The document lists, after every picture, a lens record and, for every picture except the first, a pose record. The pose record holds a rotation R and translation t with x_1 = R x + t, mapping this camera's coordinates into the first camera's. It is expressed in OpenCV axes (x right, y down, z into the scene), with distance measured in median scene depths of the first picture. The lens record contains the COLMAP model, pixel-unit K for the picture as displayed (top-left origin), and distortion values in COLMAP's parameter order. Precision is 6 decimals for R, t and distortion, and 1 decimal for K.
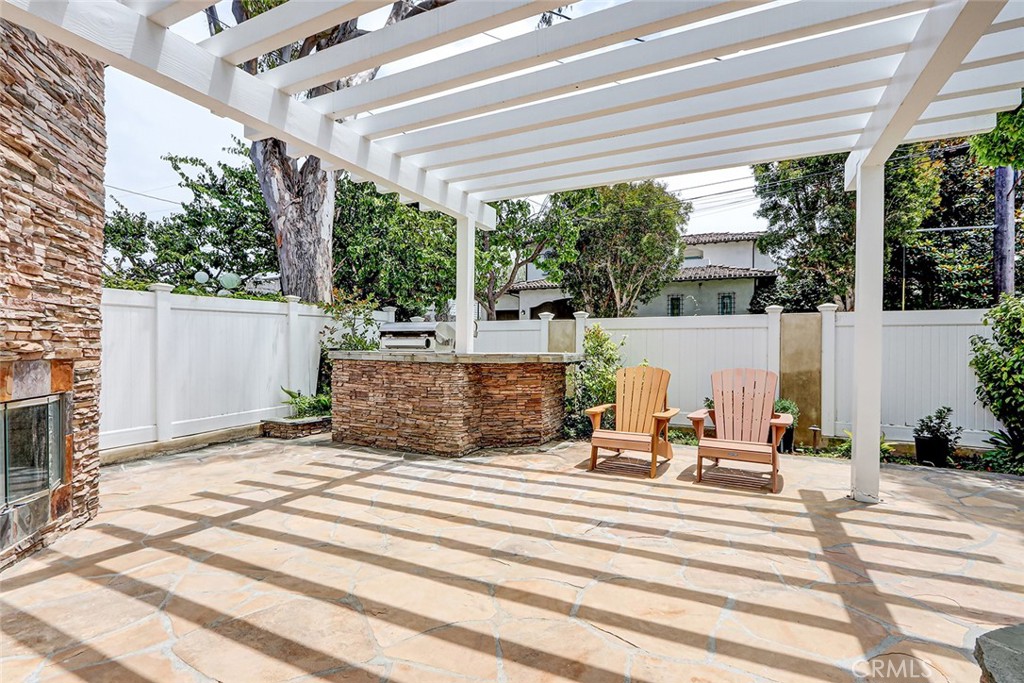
lens RADIAL K [[469.3, 0, 505.1], [0, 469.3, 341.8], [0, 0, 1]] dist [-0.008433, 0.001290]
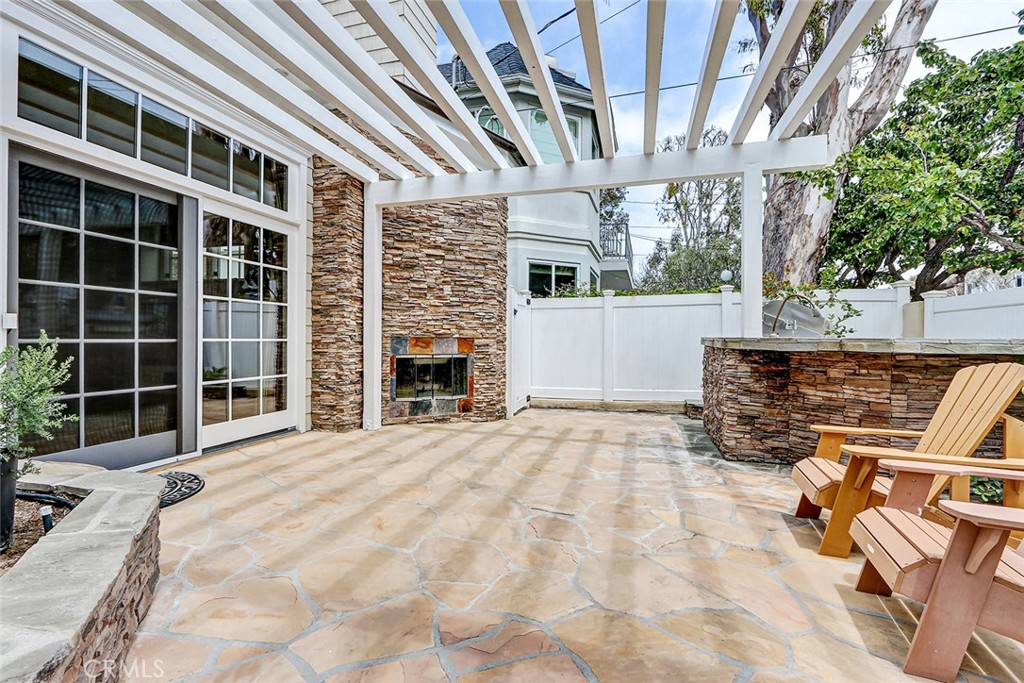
lens RADIAL K [[488.7, 0, 503.9], [0, 488.7, 341.4], [0, 0, 1]] dist [0.002469, 0.000941]
pose [[0.168133, -0.000634, -0.985764, 0.782987], [0.003433, 0.999994, -0.000058, 0.034373], [0.985758, -0.003374, 0.168134, 0.502651]]
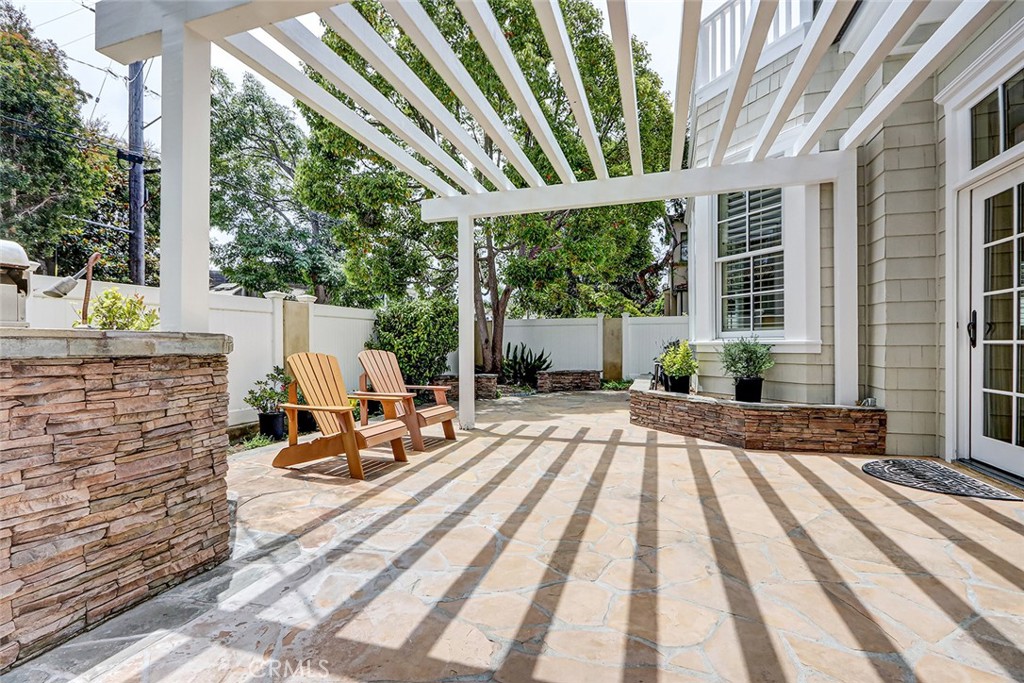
lens RADIAL K [[469.3, 0, 503.9], [0, 469.3, 344.1], [0, 0, 1]] dist [-0.008433, 0.001290]
pose [[-0.123846, -0.008465, 0.992265, -0.651395], [-0.006276, 0.999950, 0.007747, 0.034286], [-0.992282, -0.005268, -0.123893, 0.872808]]
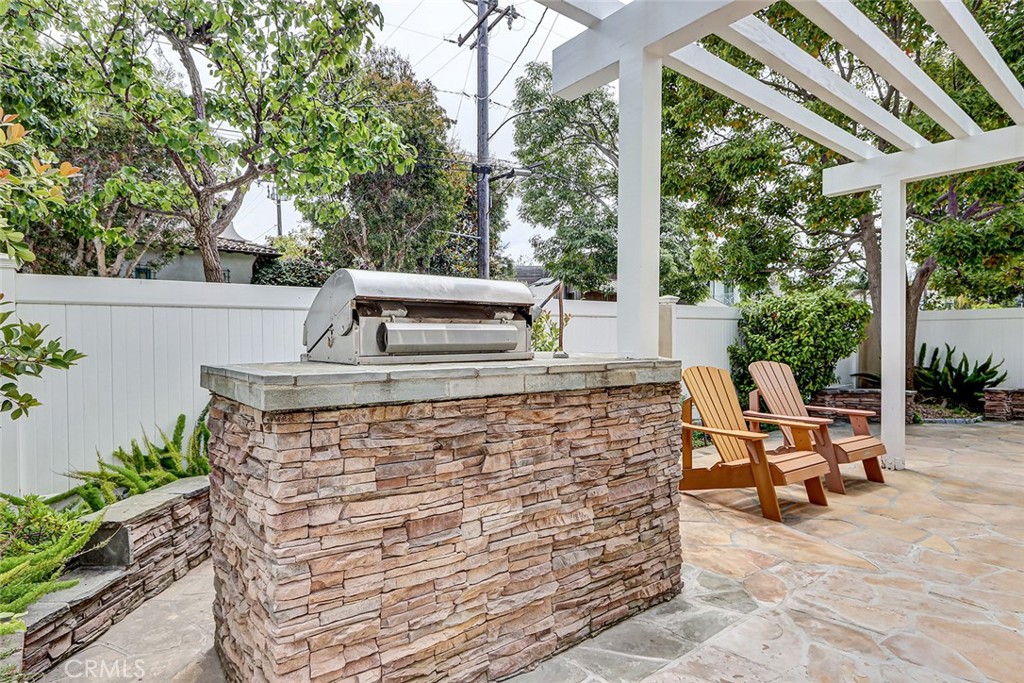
lens RADIAL K [[546.2, 0, 510.8], [0, 546.2, 346.6], [0, 0, 1]] dist [0.005156, -0.001488]
pose [[0.445082, -0.023533, 0.895181, -0.699884], [0.001493, 0.999673, 0.025538, 0.000362], [-0.895489, -0.010030, 0.444971, 1.012702]]
